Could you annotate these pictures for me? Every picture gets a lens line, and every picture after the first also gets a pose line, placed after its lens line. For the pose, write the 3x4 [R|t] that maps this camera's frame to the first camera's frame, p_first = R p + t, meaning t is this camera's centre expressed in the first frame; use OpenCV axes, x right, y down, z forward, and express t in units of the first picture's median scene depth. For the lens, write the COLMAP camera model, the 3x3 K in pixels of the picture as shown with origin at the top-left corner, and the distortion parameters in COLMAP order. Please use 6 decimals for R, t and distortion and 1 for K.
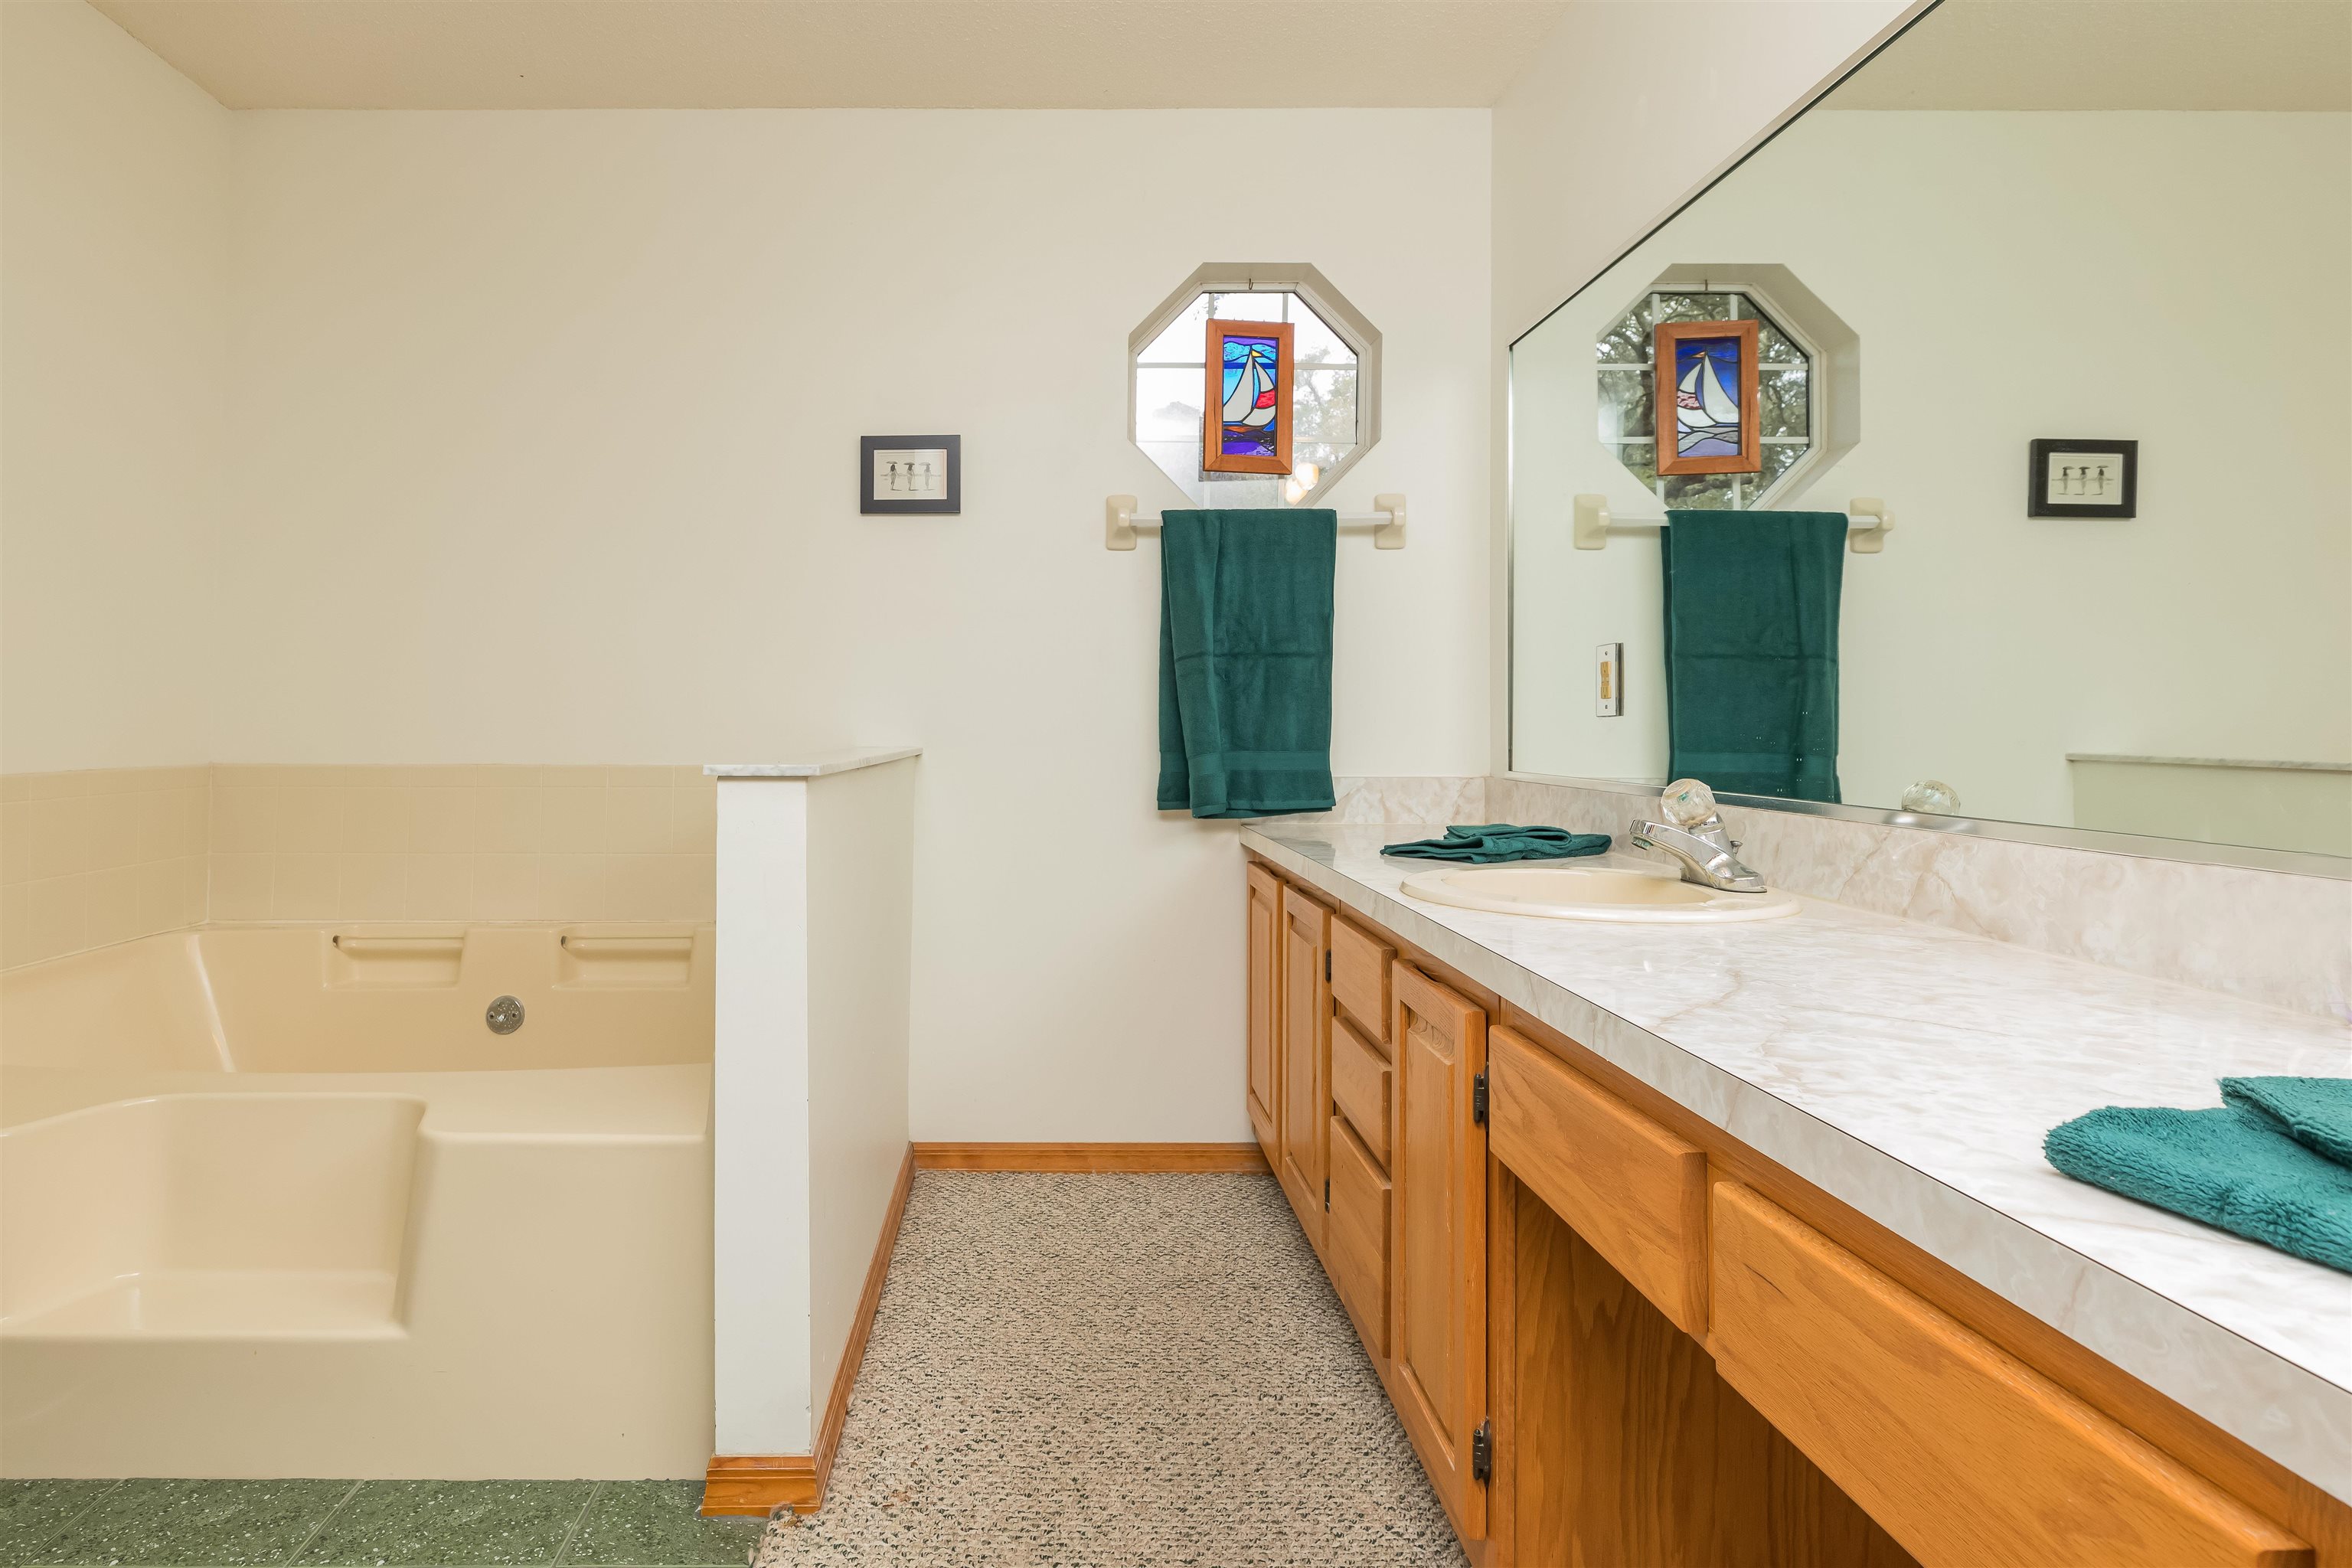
lens RADIAL K [[1082.4, 0, 1176.8], [0, 1082.4, 707.4], [0, 0, 1]] dist [-0.000287, -0.000329]
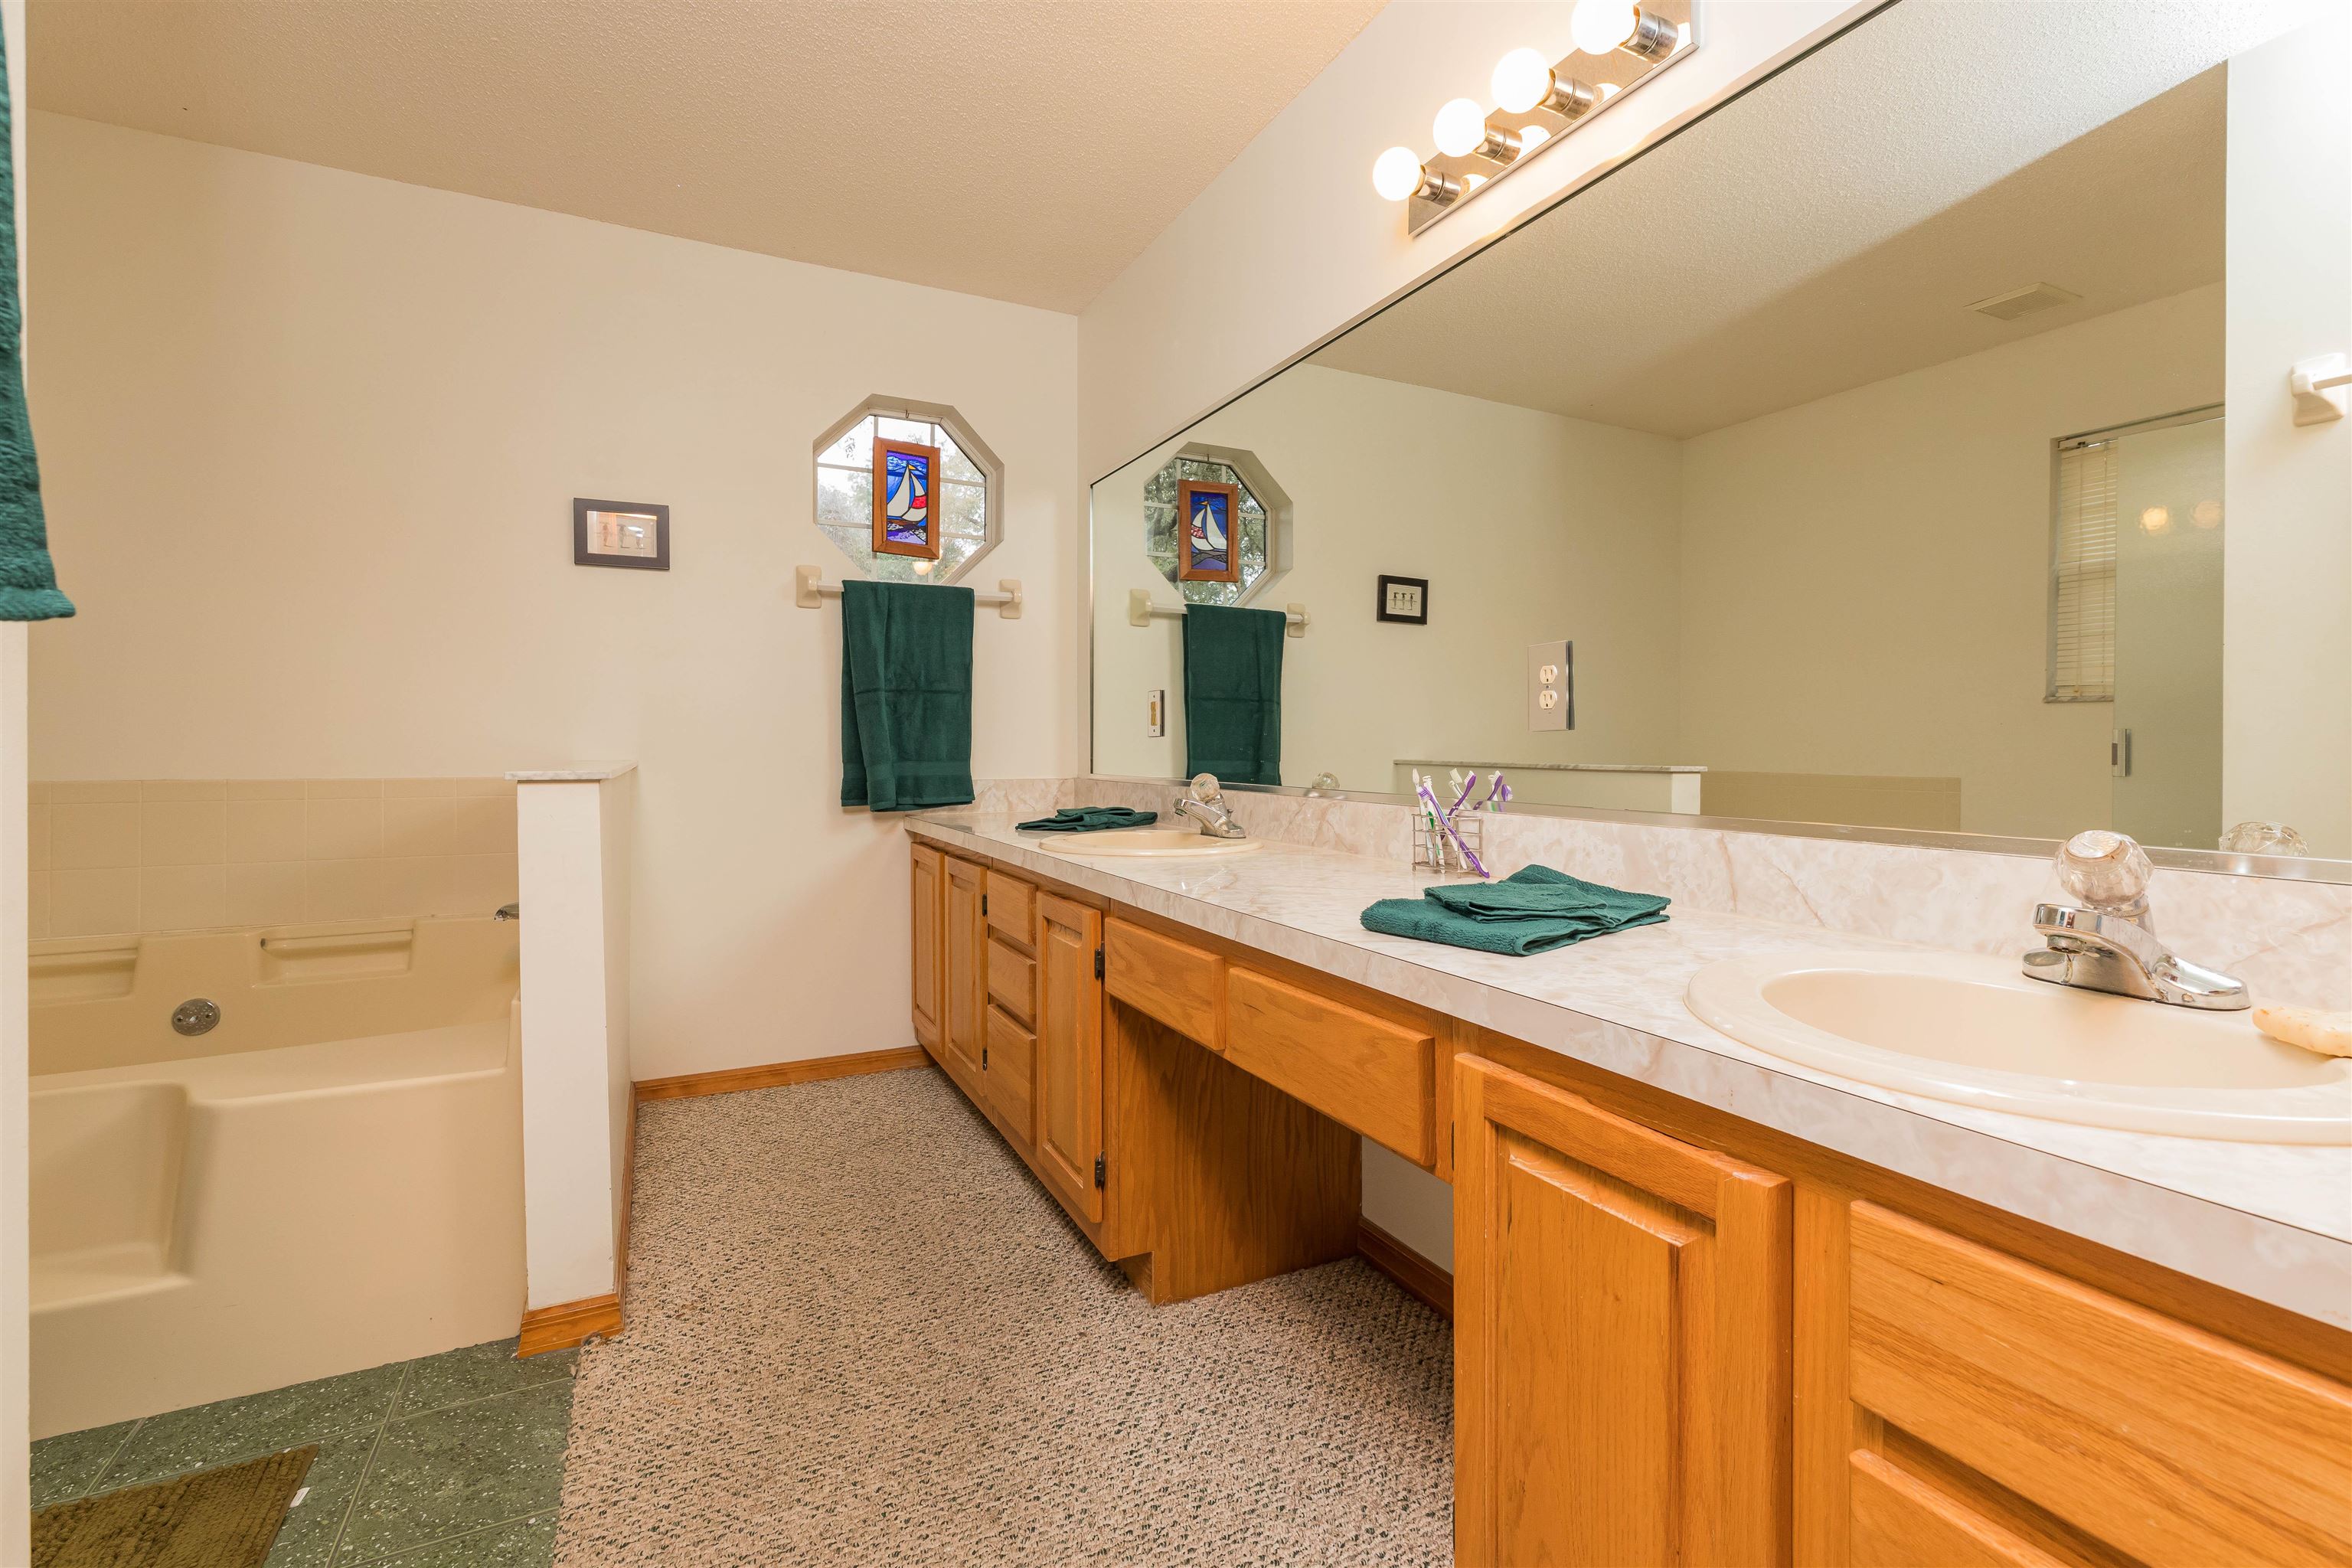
lens RADIAL K [[1022.7, 0, 1177.0], [0, 1022.7, 745.0], [0, 0, 1]] dist [-0.000981, -0.000102]
pose [[0.899035, 0.000488, 0.437876, -0.202298], [-0.004498, 0.999957, 0.008121, 0.007558], [-0.437853, -0.009271, 0.898999, -0.314600]]
